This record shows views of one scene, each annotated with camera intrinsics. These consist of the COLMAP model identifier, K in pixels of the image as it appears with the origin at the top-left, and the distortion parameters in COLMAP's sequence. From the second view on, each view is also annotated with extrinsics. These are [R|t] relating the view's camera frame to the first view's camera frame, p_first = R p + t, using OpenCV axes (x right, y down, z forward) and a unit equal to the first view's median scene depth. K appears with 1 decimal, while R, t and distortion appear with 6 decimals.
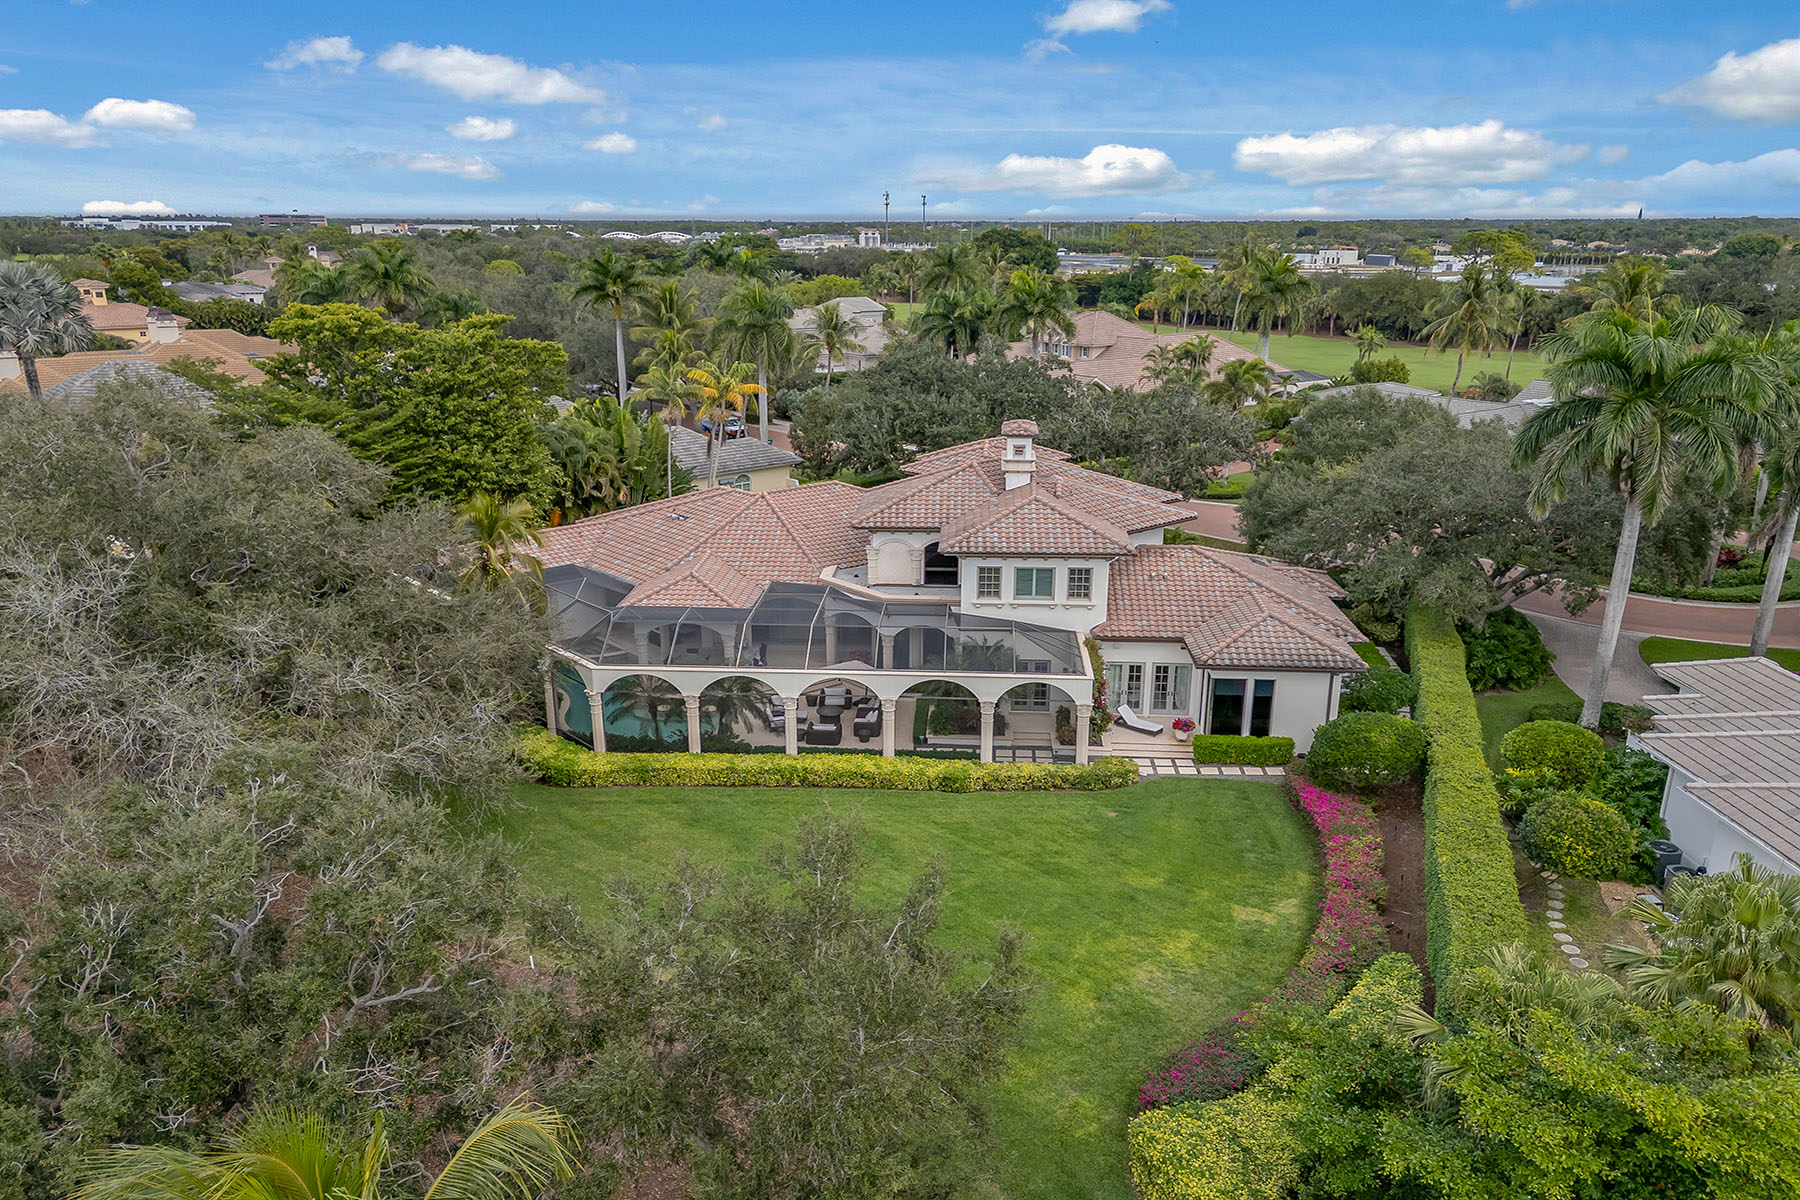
lens RADIAL K [[1154.8, 0, 900.0], [0, 1154.8, 600.0], [0, 0, 1]] dist [0.050992, -0.058844]
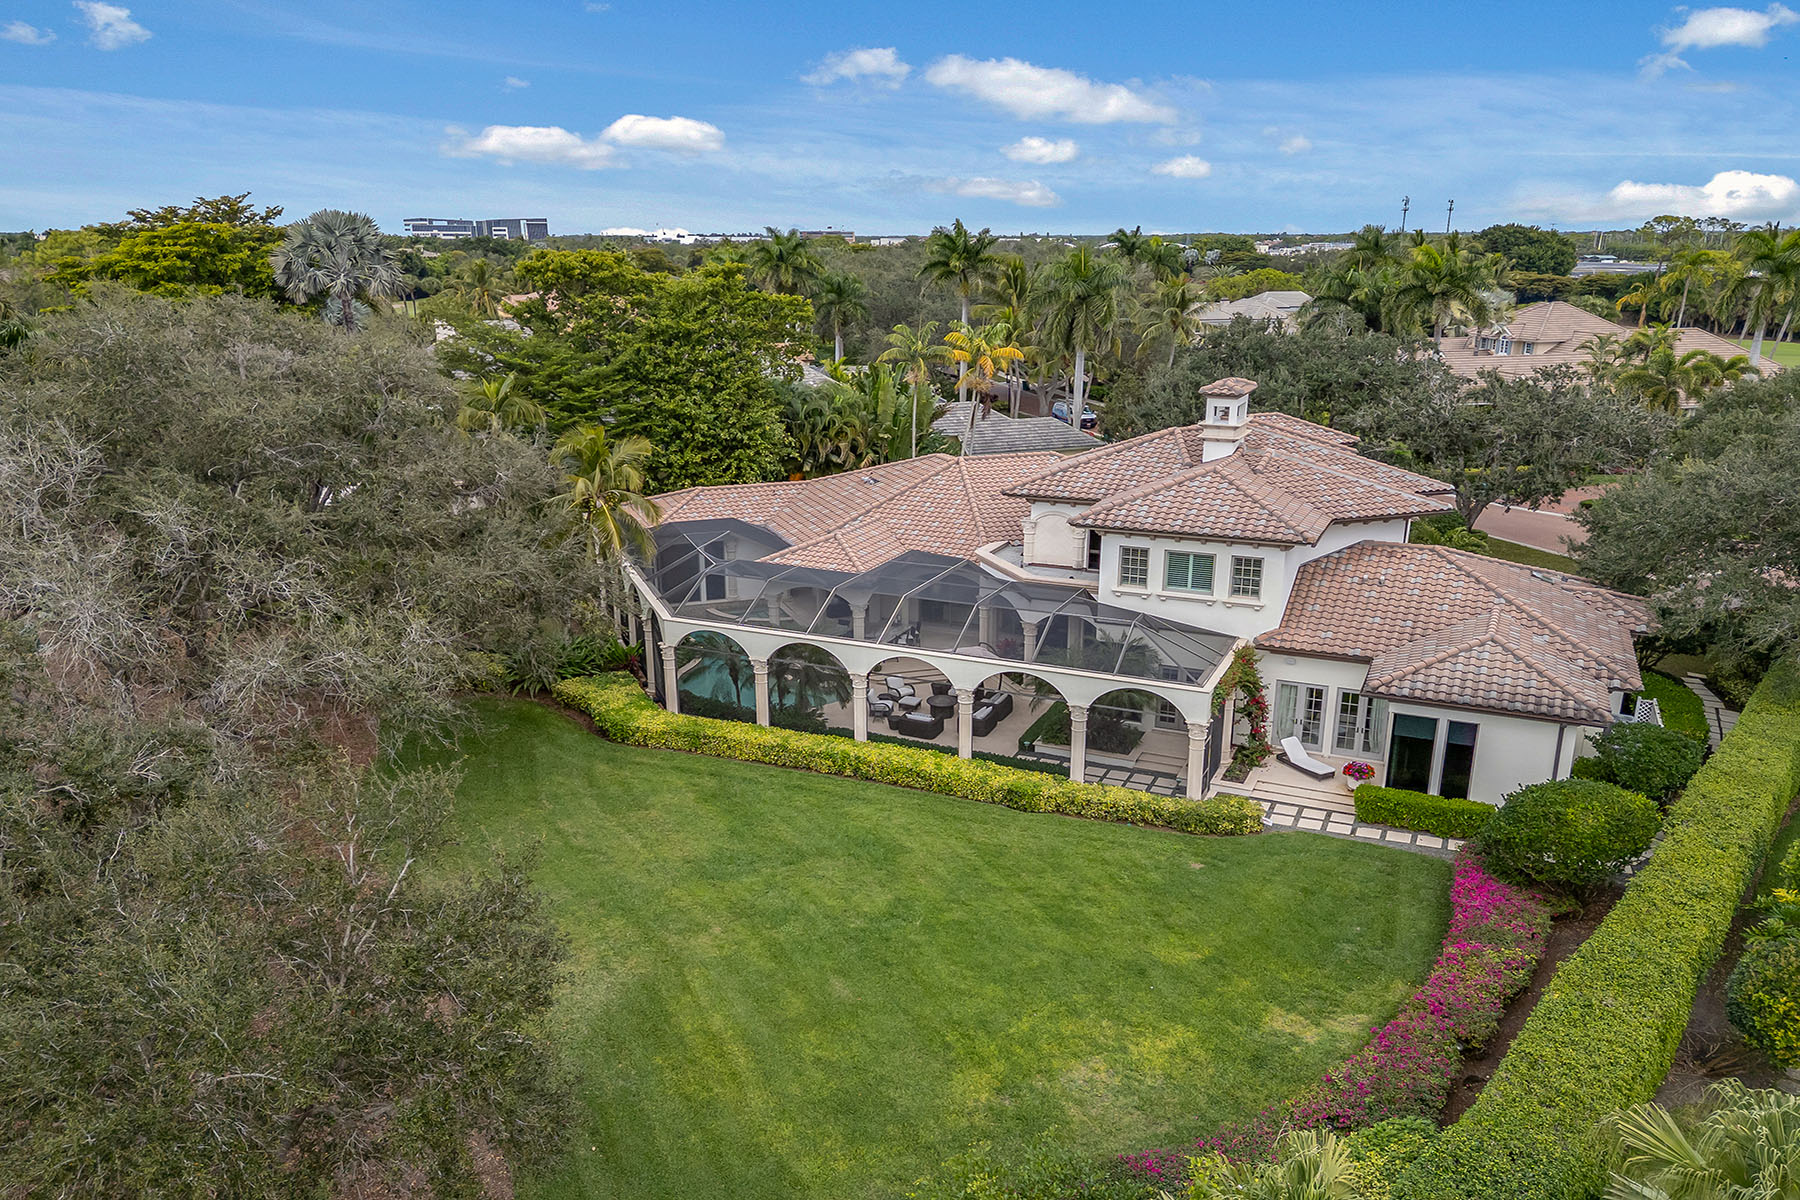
lens RADIAL K [[1179.5, 0, 1007.4], [0, 1179.5, 620.7], [0, 0, 1]] dist [0.044422, -0.065245]
pose [[0.943342, 0.092792, -0.318583, 0.262416], [-0.093970, 0.995506, 0.011703, 0.021610], [0.318237, 0.018897, 0.947823, 0.181120]]
